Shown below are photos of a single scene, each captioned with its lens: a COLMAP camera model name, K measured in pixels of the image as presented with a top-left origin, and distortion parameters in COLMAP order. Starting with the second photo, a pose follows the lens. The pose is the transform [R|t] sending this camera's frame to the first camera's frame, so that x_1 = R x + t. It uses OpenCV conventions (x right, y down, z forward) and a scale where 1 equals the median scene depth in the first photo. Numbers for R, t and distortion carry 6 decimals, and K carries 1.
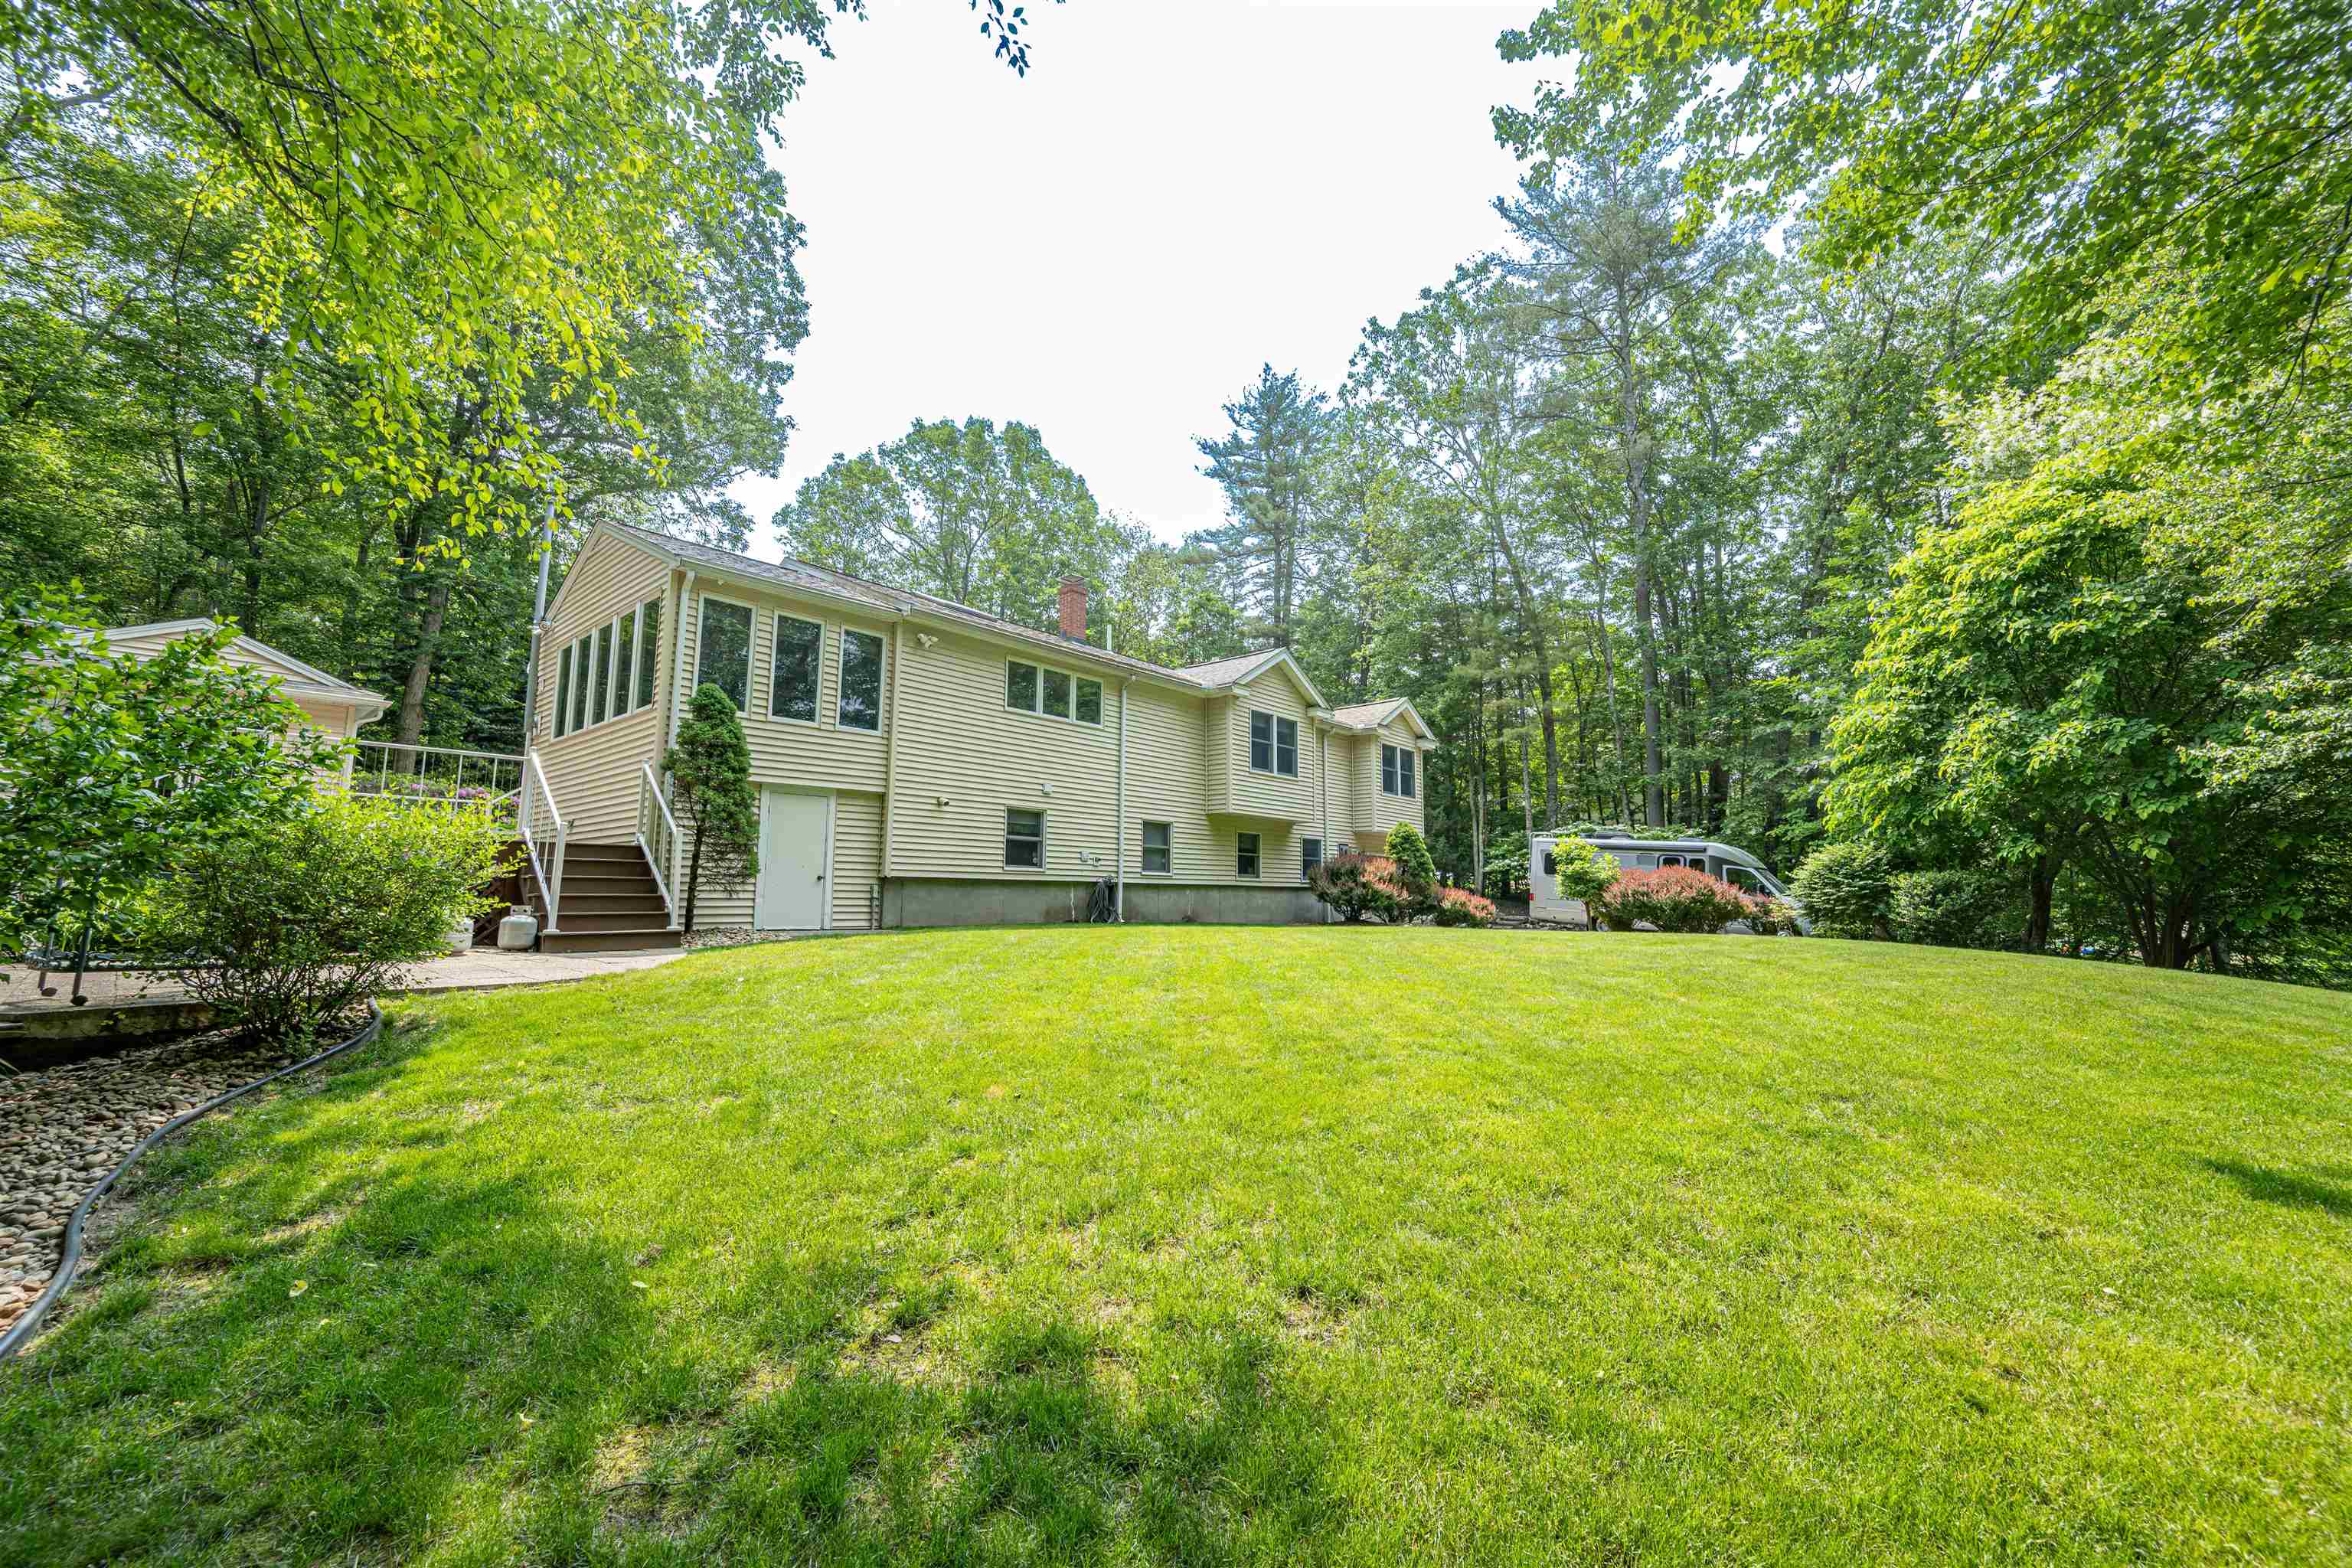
lens RADIAL K [[927.9, 0, 1168.3], [0, 927.9, 788.4], [0, 0, 1]] dist [0.001072, -0.000014]
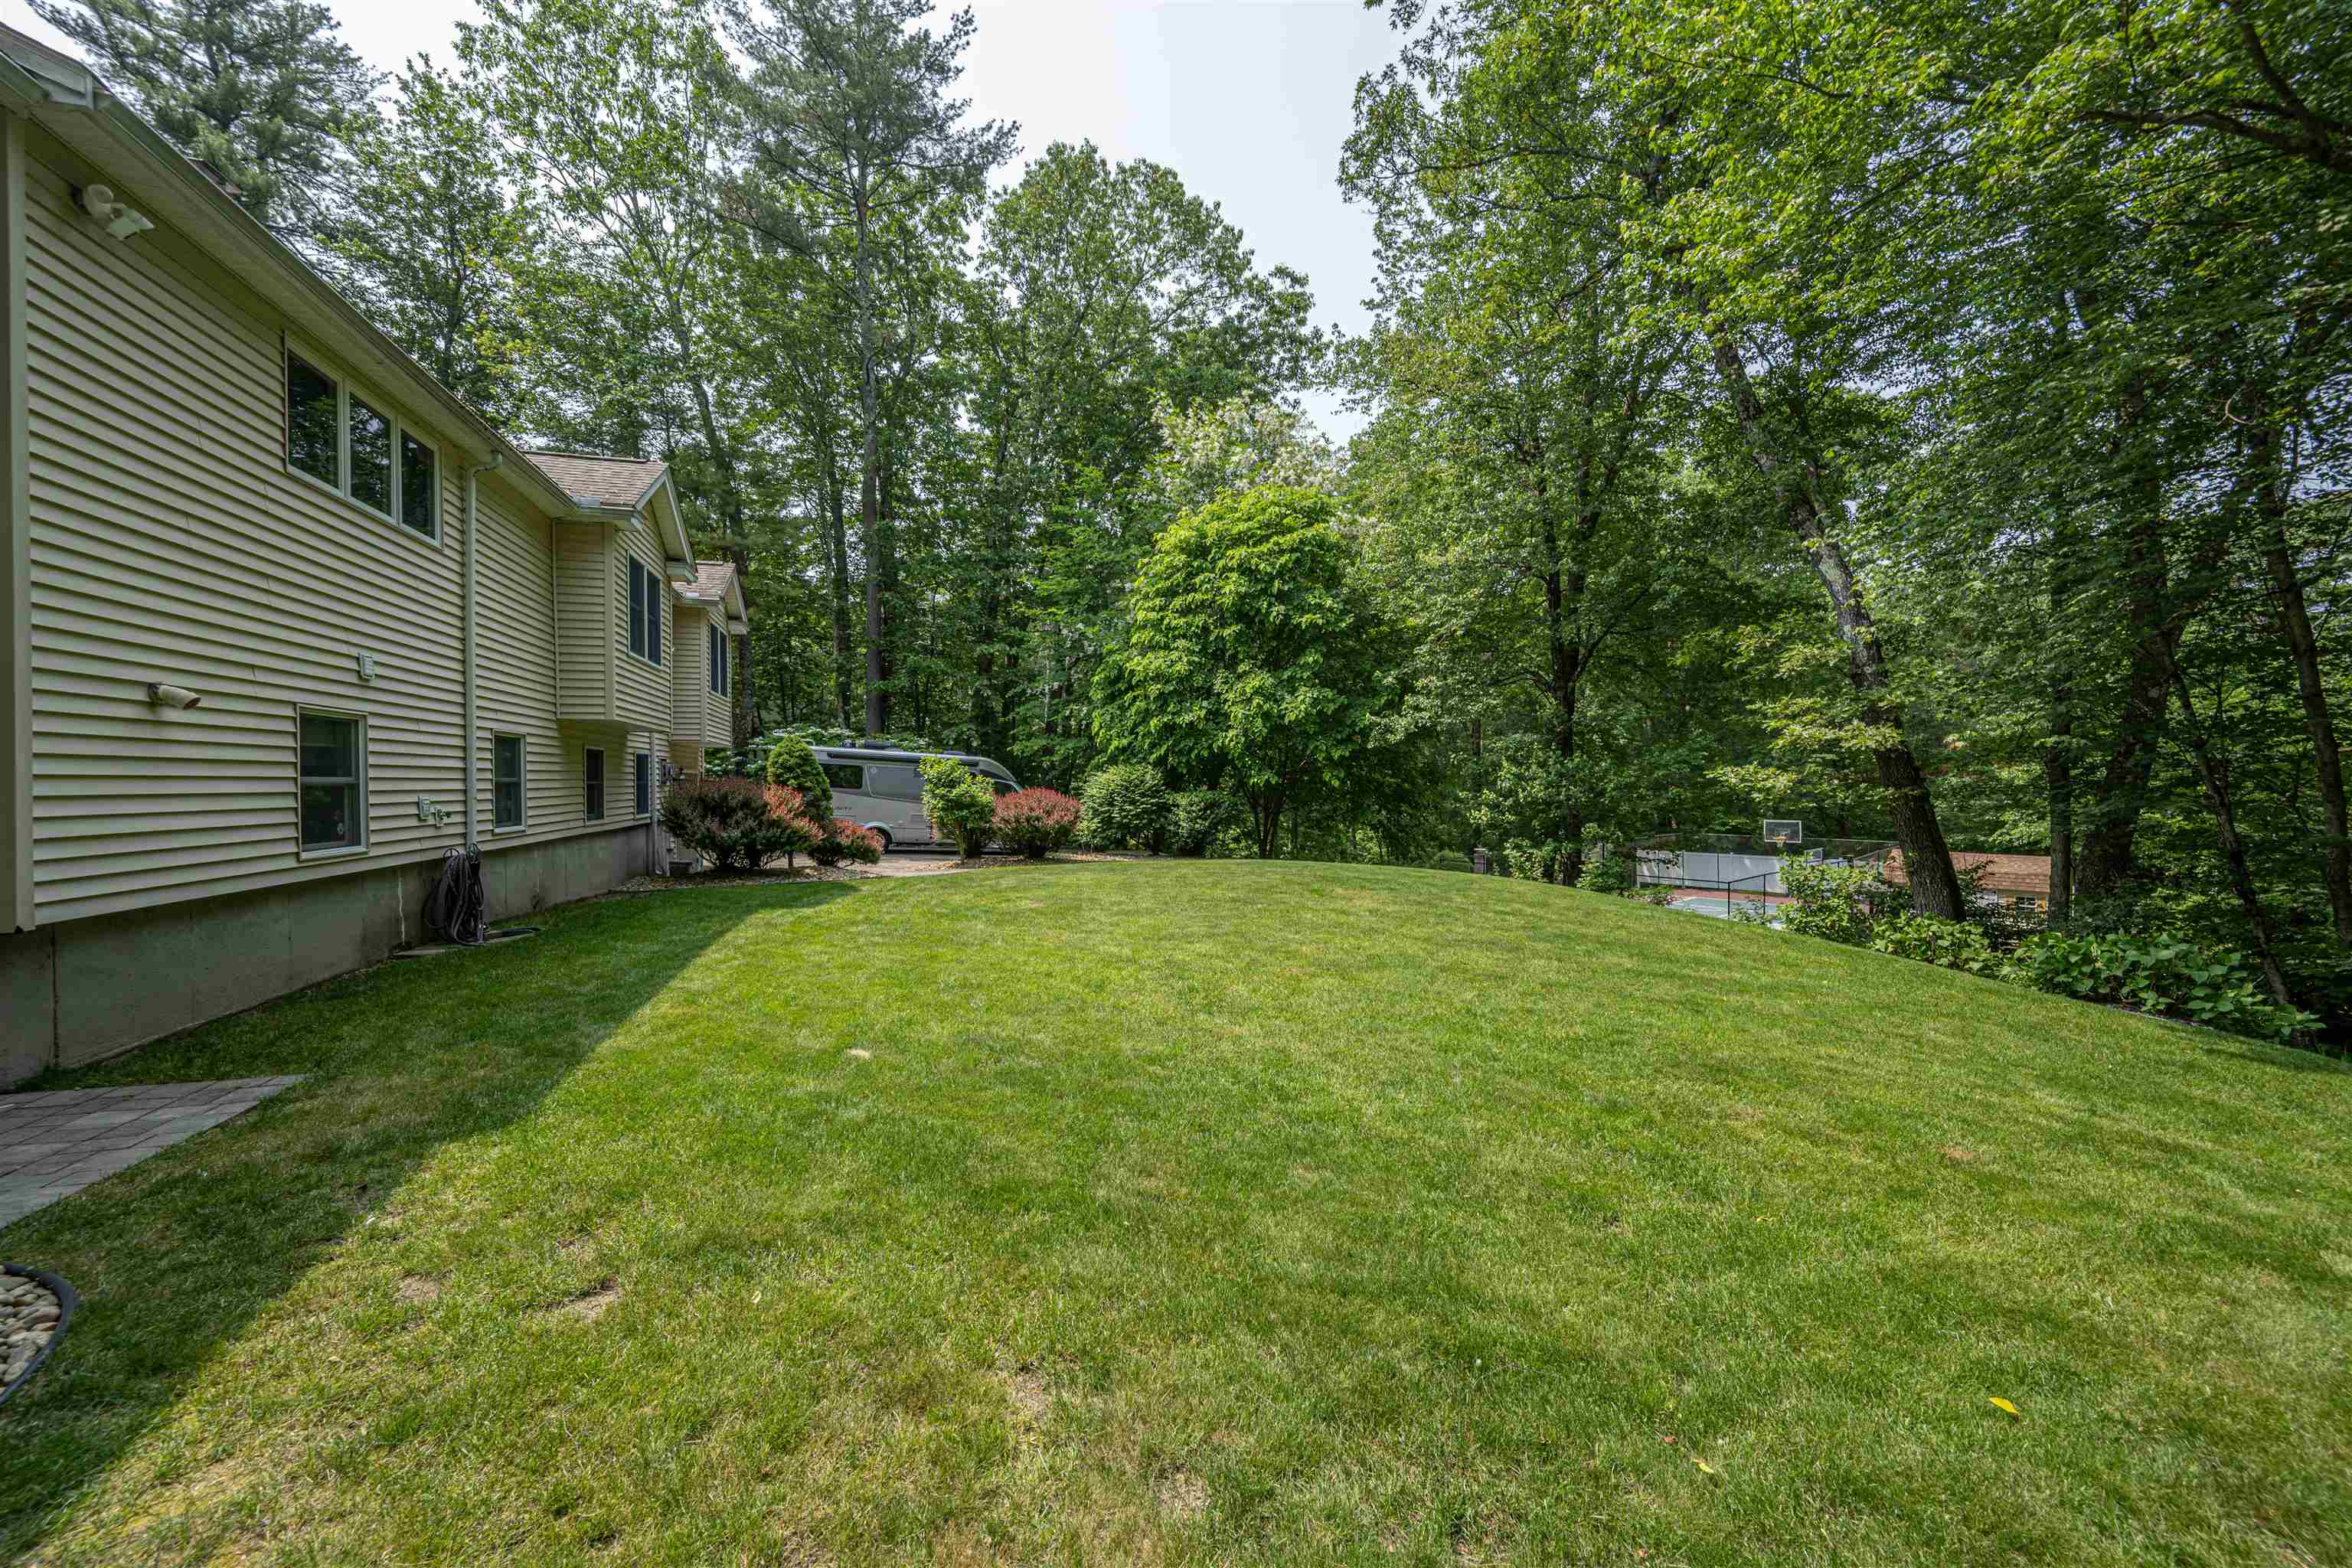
lens RADIAL K [[927.9, 0, 1167.4], [0, 927.9, 783.7], [0, 0, 1]] dist [0.001072, -0.000014]
pose [[0.520885, -0.015972, 0.853478, -0.304534], [-0.091324, 0.993044, 0.074320, -0.012826], [-0.848728, -0.116655, 0.515803, 0.418631]]
